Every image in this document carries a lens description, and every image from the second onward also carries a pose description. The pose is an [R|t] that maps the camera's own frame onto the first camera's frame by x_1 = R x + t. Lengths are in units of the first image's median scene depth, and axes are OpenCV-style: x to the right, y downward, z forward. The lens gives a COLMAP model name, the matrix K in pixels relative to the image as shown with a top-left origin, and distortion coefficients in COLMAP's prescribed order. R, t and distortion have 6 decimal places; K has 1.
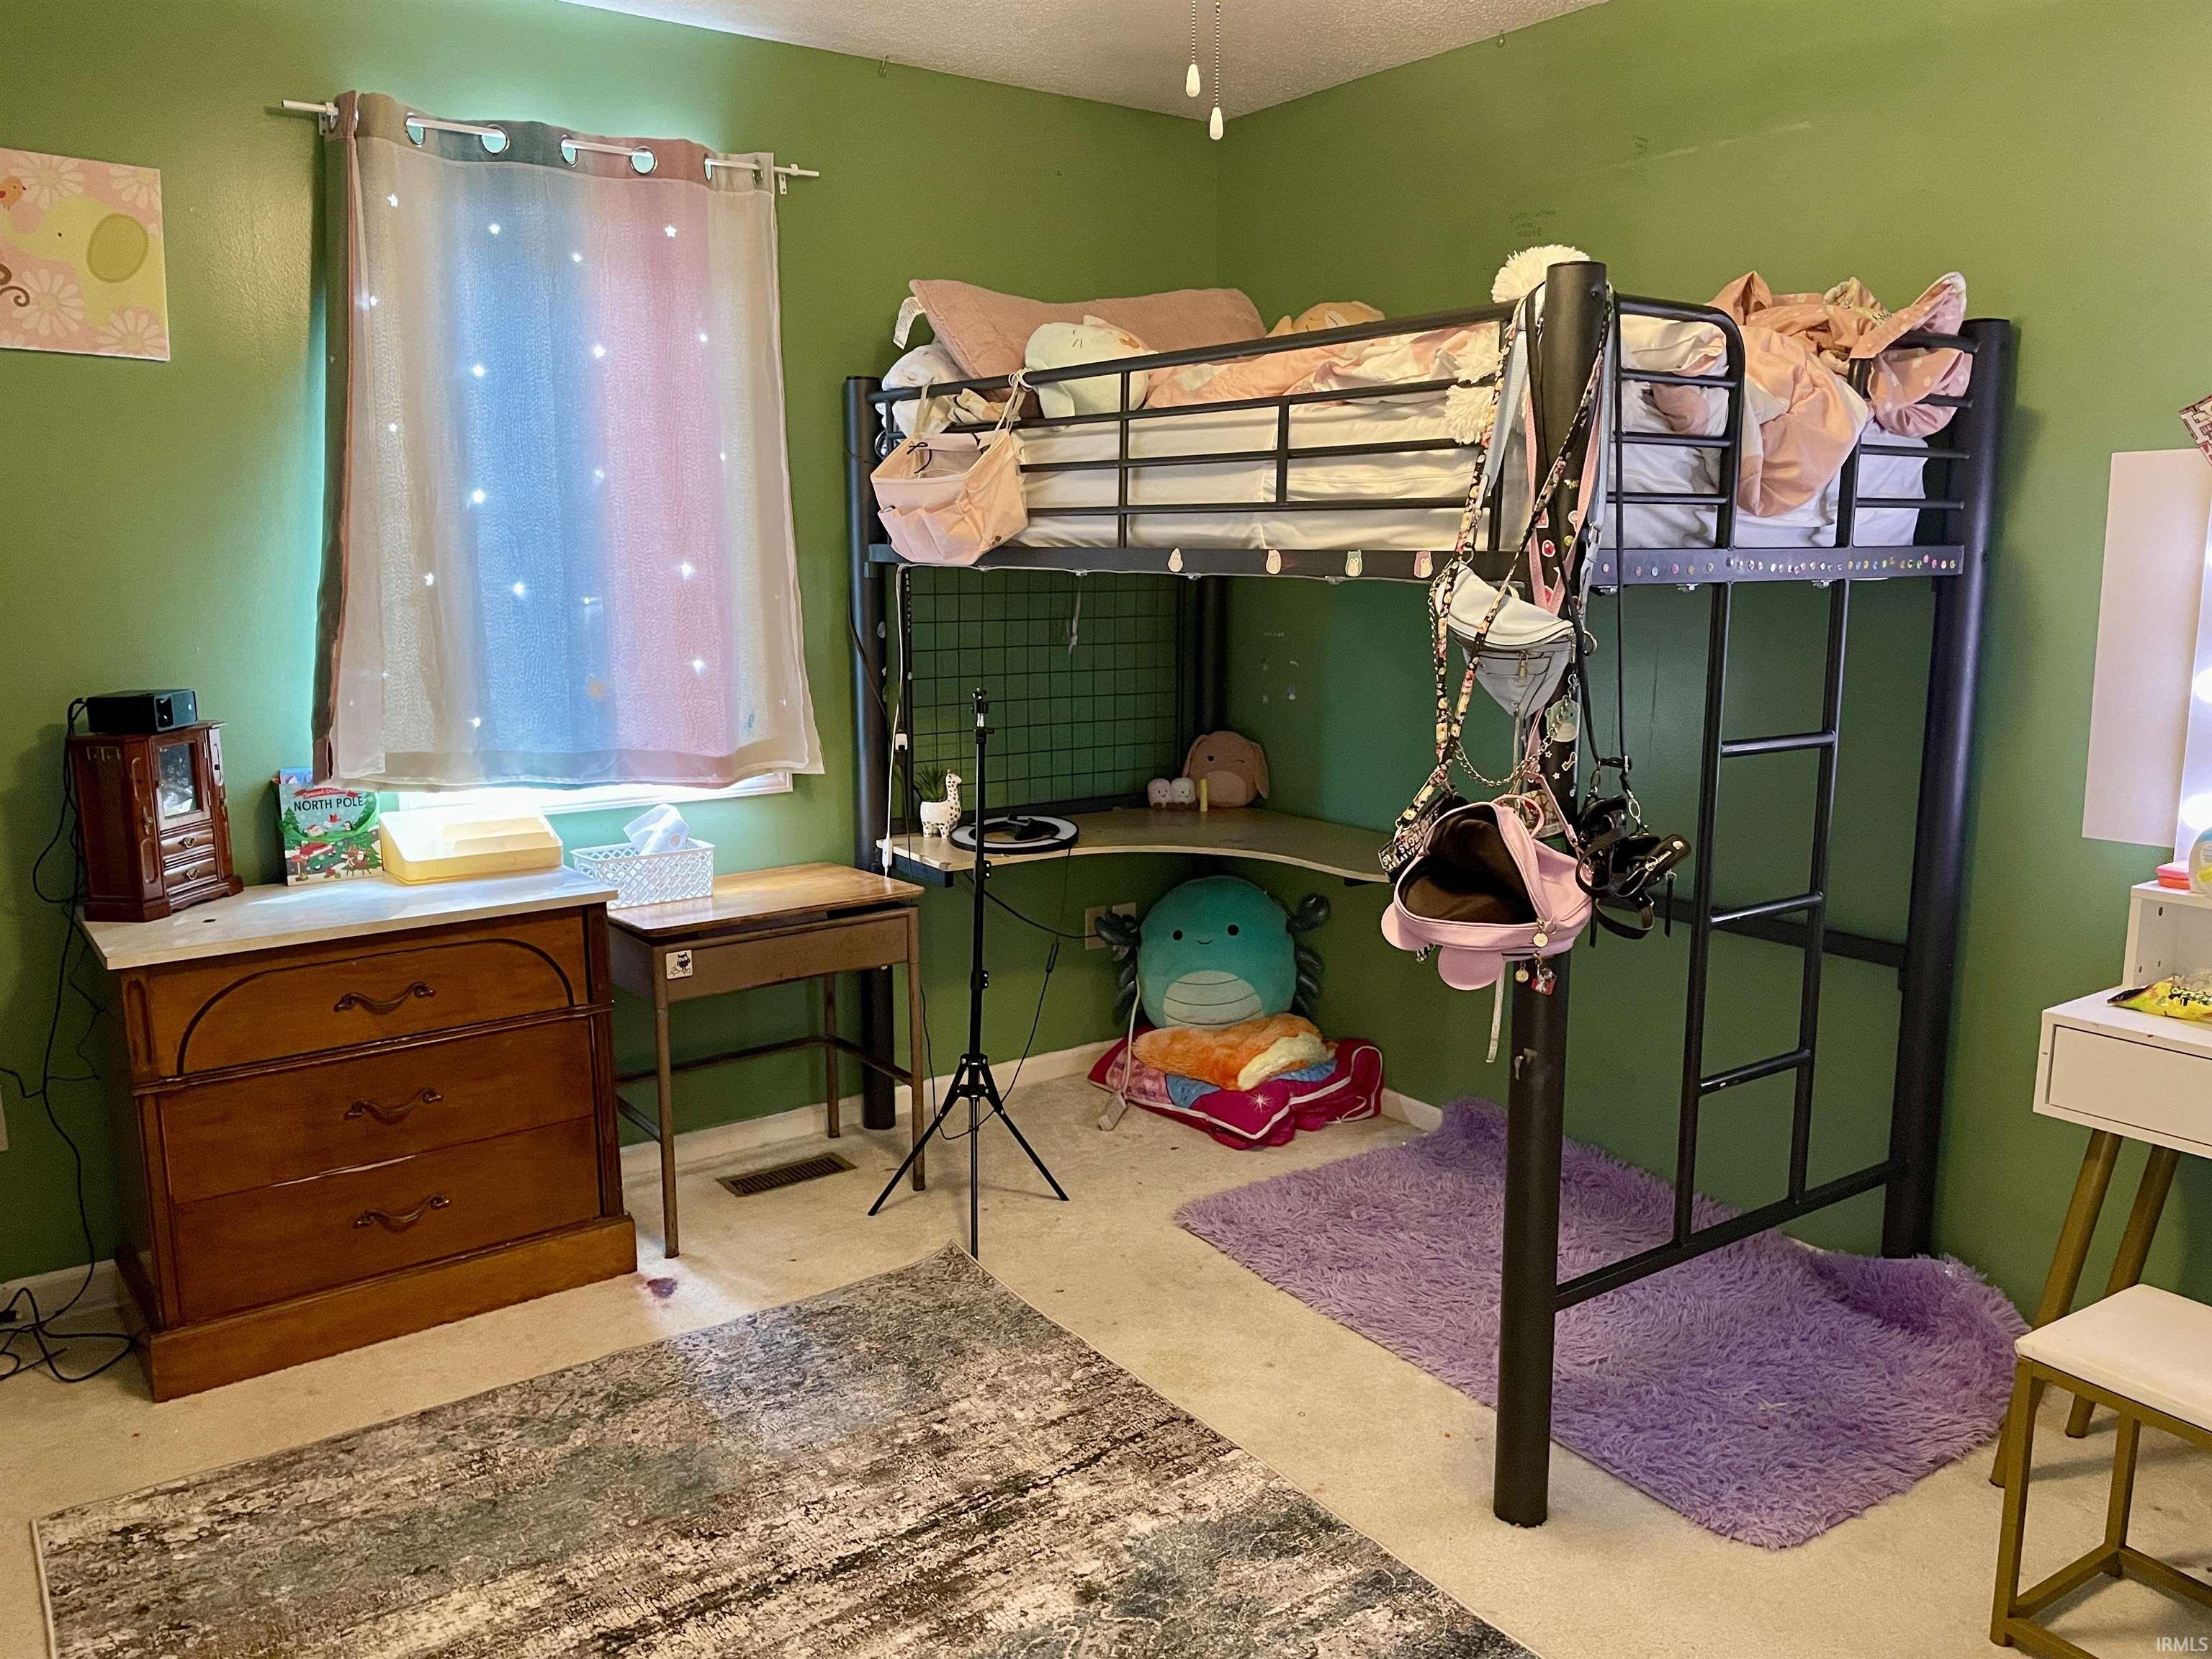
lens RADIAL K [[1681.0, 0, 1106.0], [0, 1681.0, 829.5], [0, 0, 1]] dist [0.086102, -0.113983]
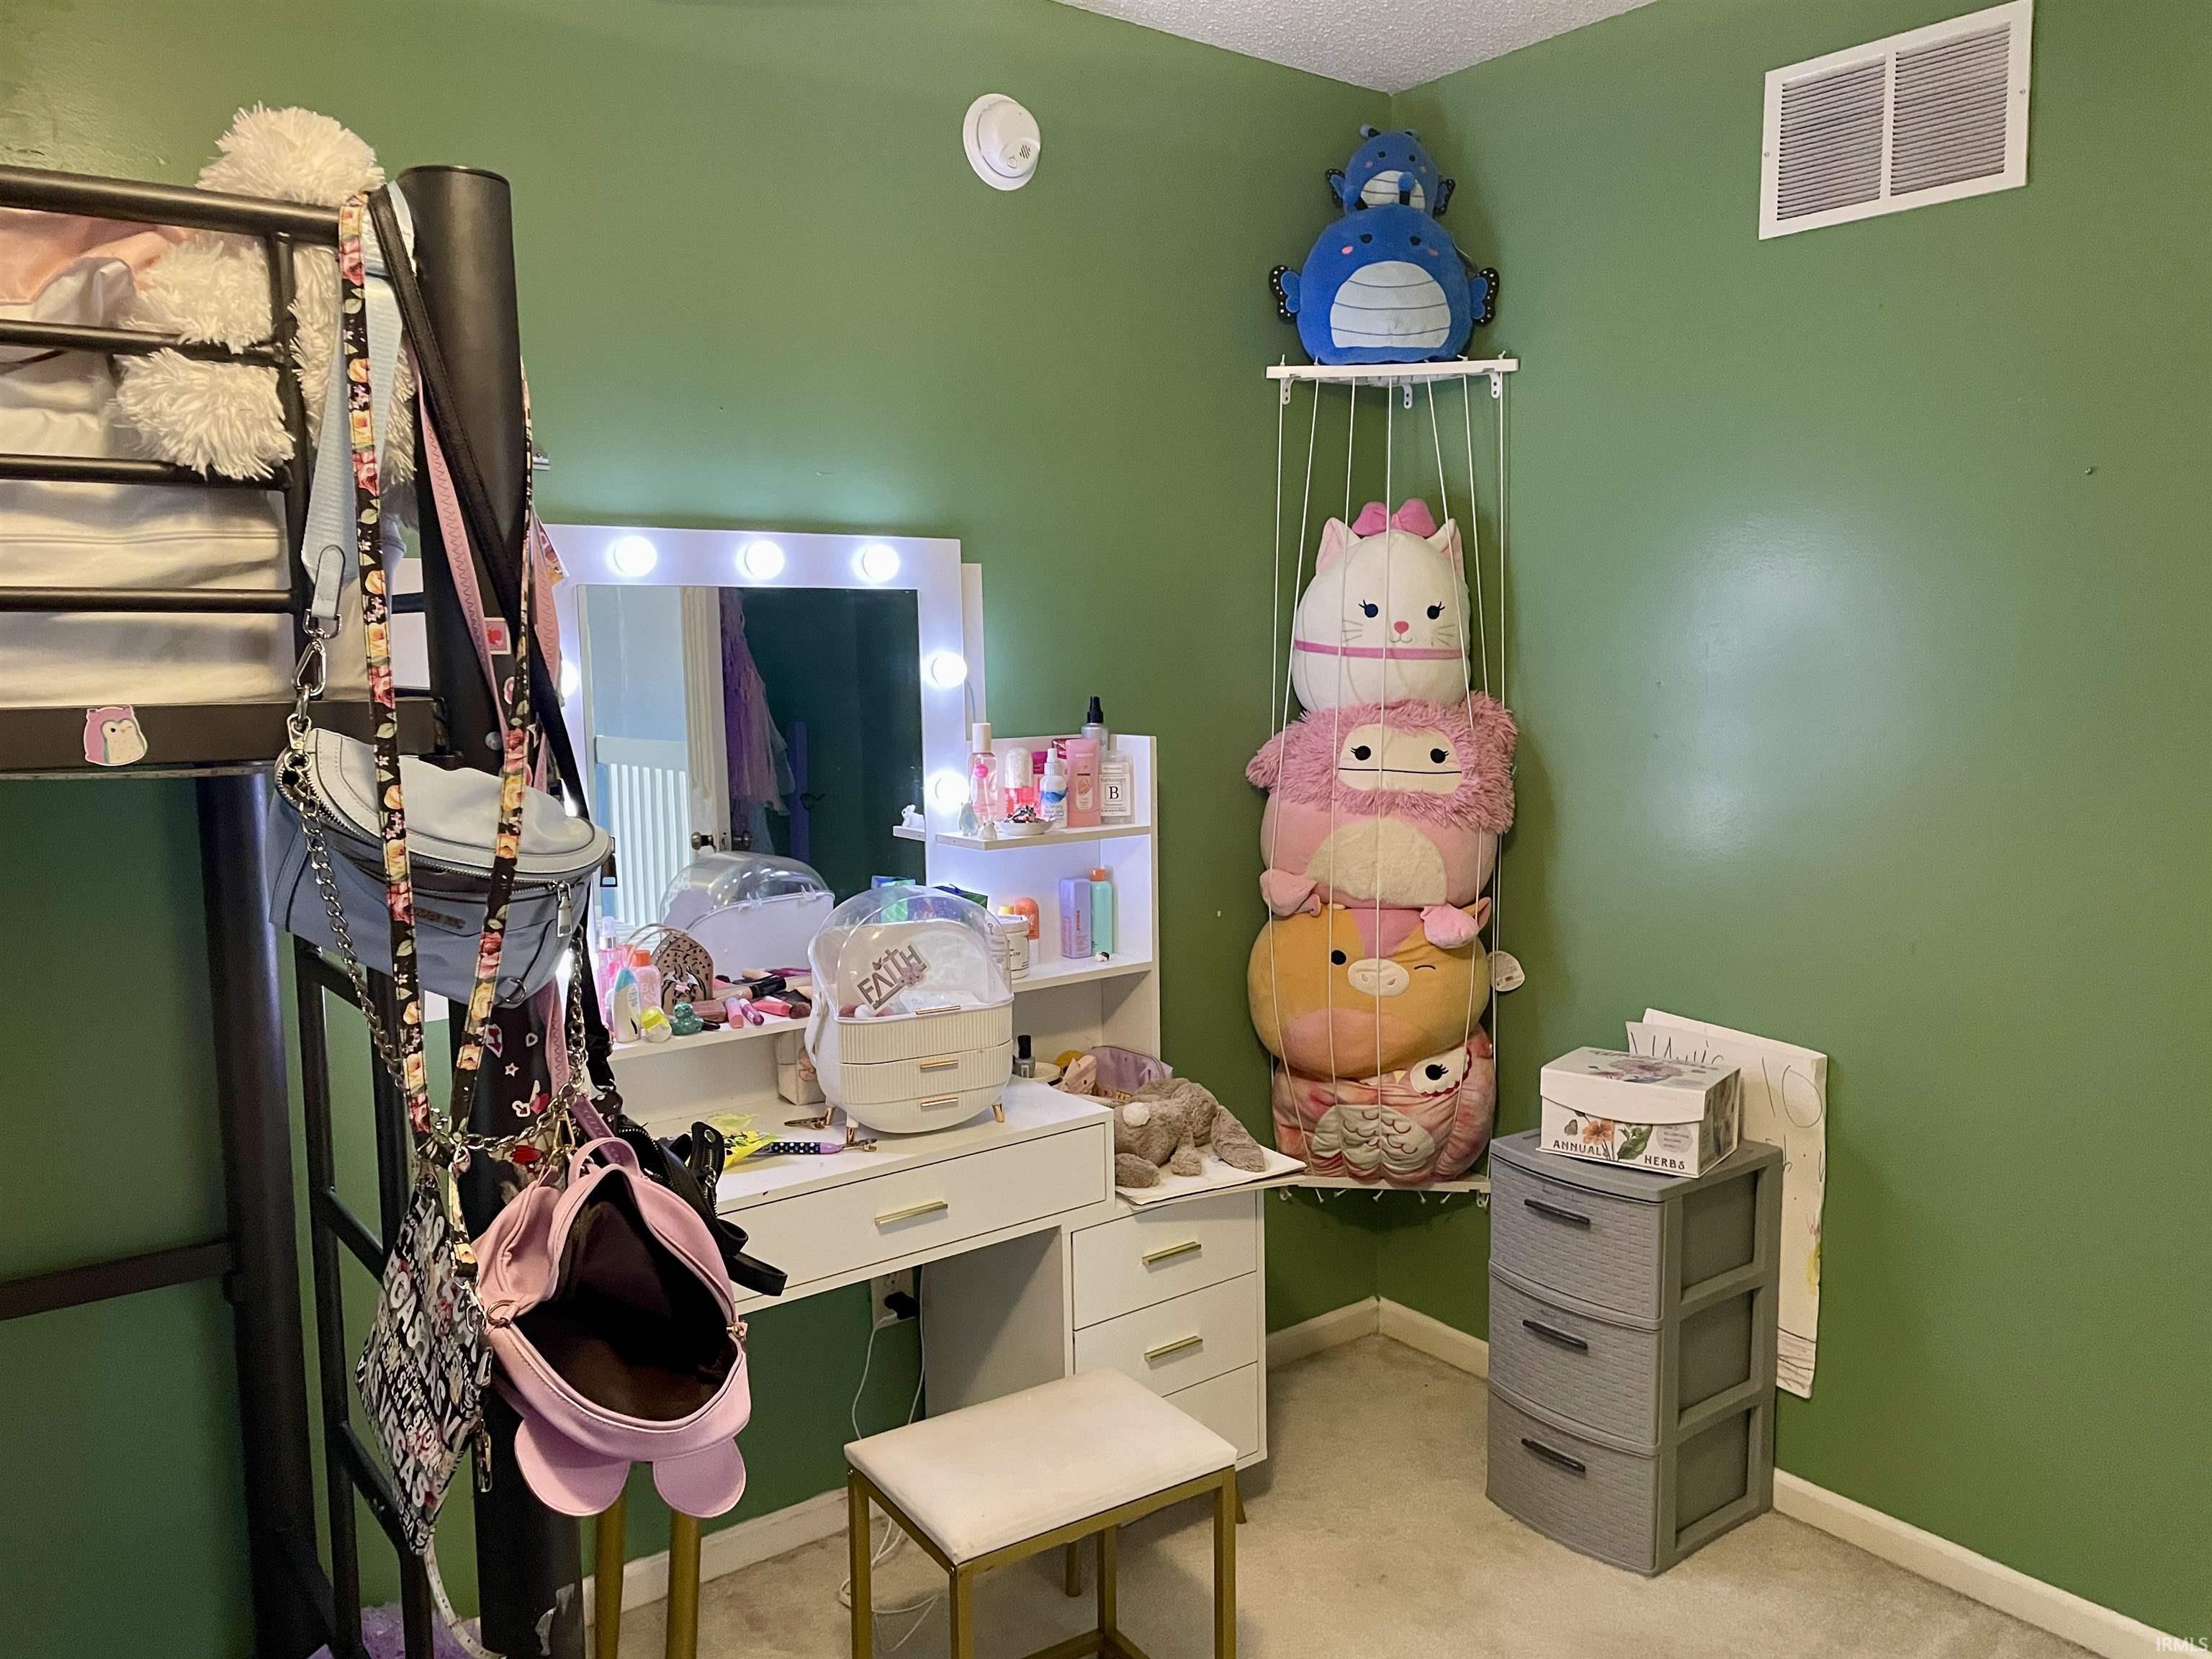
lens RADIAL K [[1681.0, 0, 1106.0], [0, 1681.0, 829.5], [0, 0, 1]] dist [0.086102, -0.113983]
pose [[-0.041189, -0.112583, 0.992788, -0.275210], [0.184685, 0.975652, 0.118302, -0.142124], [-0.981934, 0.188225, -0.019393, 0.779646]]
